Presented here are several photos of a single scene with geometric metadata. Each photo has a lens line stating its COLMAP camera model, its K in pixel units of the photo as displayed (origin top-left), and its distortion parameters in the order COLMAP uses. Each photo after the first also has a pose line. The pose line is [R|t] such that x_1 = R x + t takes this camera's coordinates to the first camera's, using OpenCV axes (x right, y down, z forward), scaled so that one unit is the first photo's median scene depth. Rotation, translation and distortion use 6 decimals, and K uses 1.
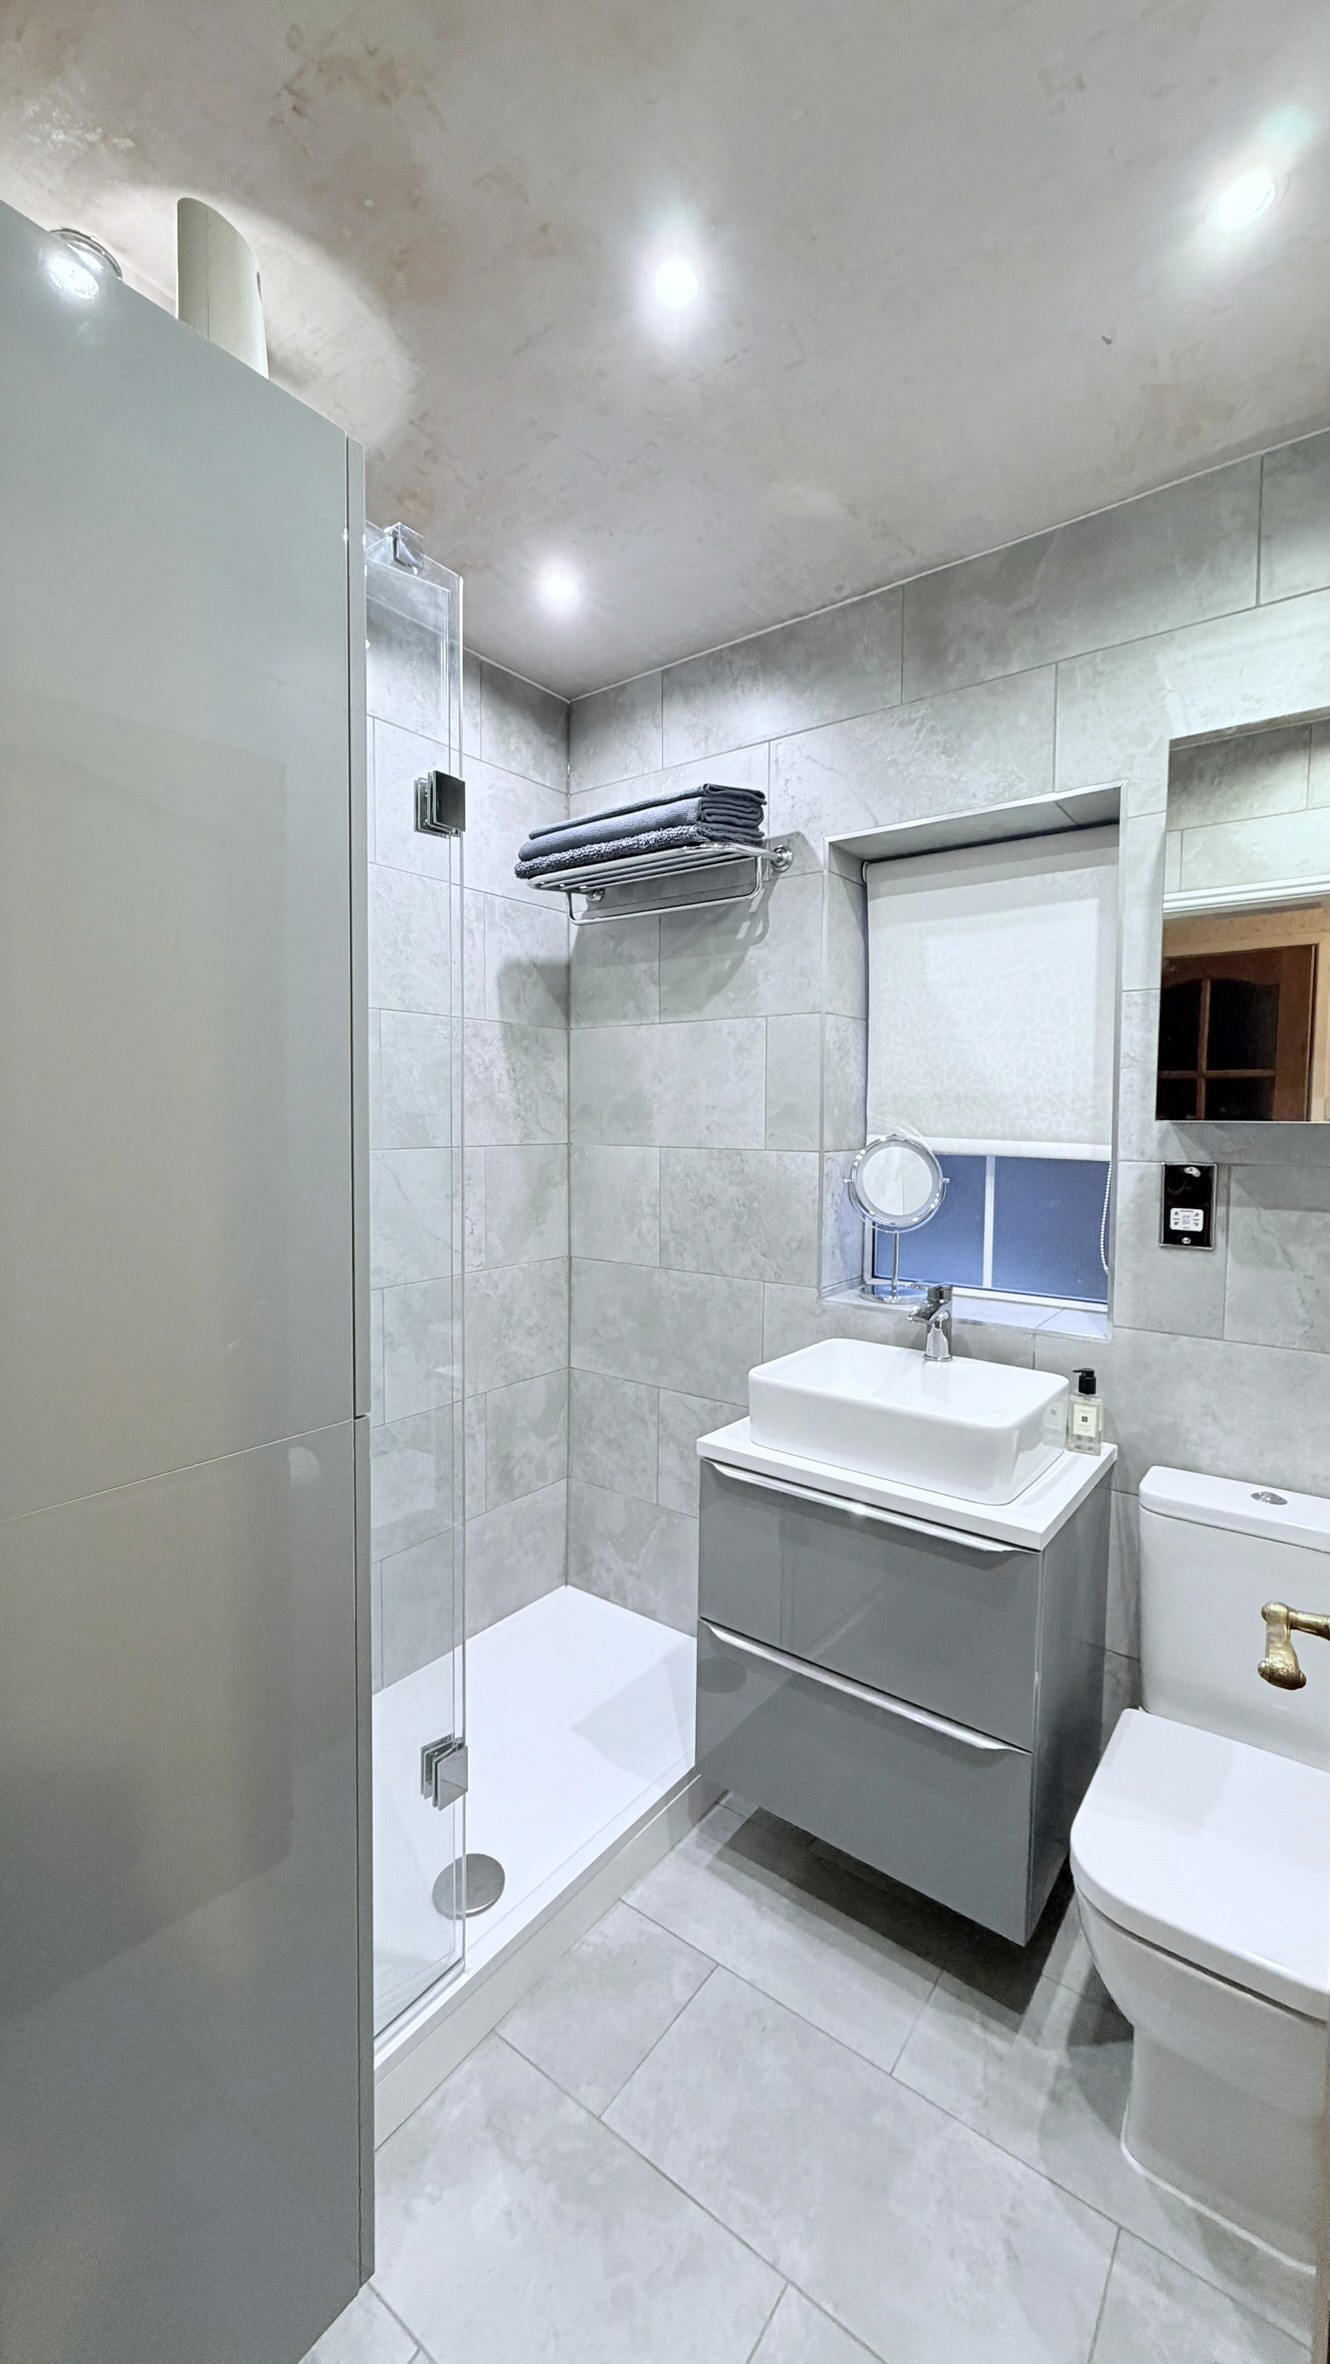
lens RADIAL K [[939.2, 0, 667.1], [0, 939.2, 1171.0], [0, 0, 1]] dist [-0.002024, 0.000862]
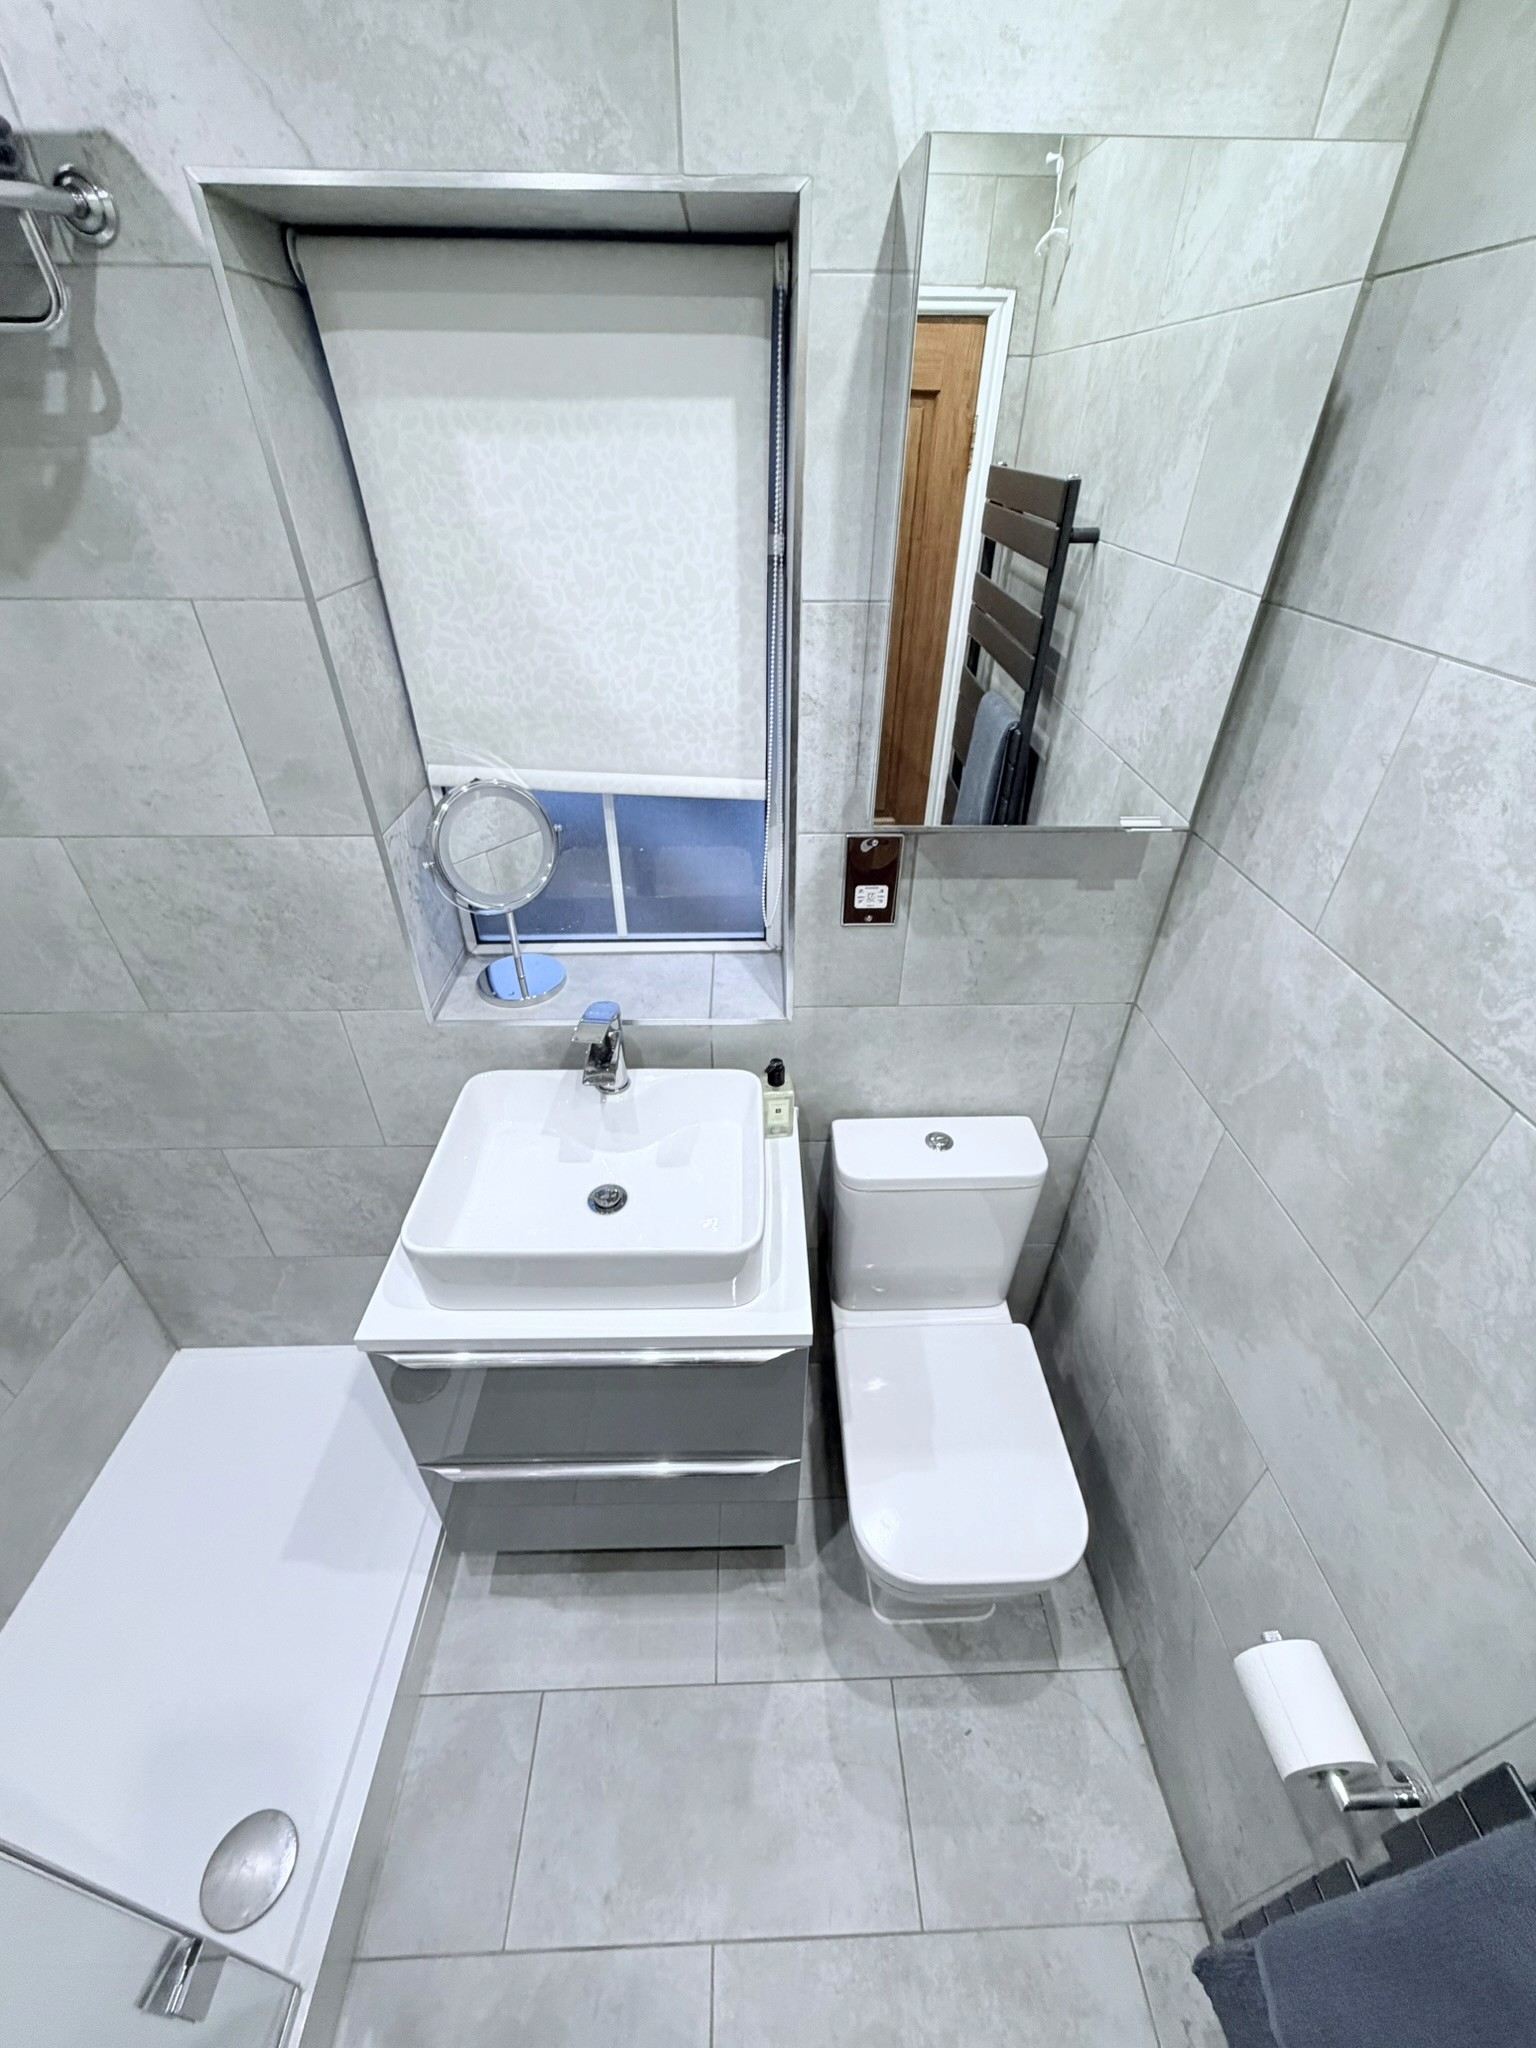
lens RADIAL K [[824.5, 0, 770.1], [0, 824.5, 1016.7], [0, 0, 1]] dist [0.000199, -0.000031]
pose [[0.780792, -0.359262, 0.511171, 0.048170], [0.033264, 0.840889, 0.540185, -0.262696], [-0.623905, -0.404768, 0.668509, 0.486927]]
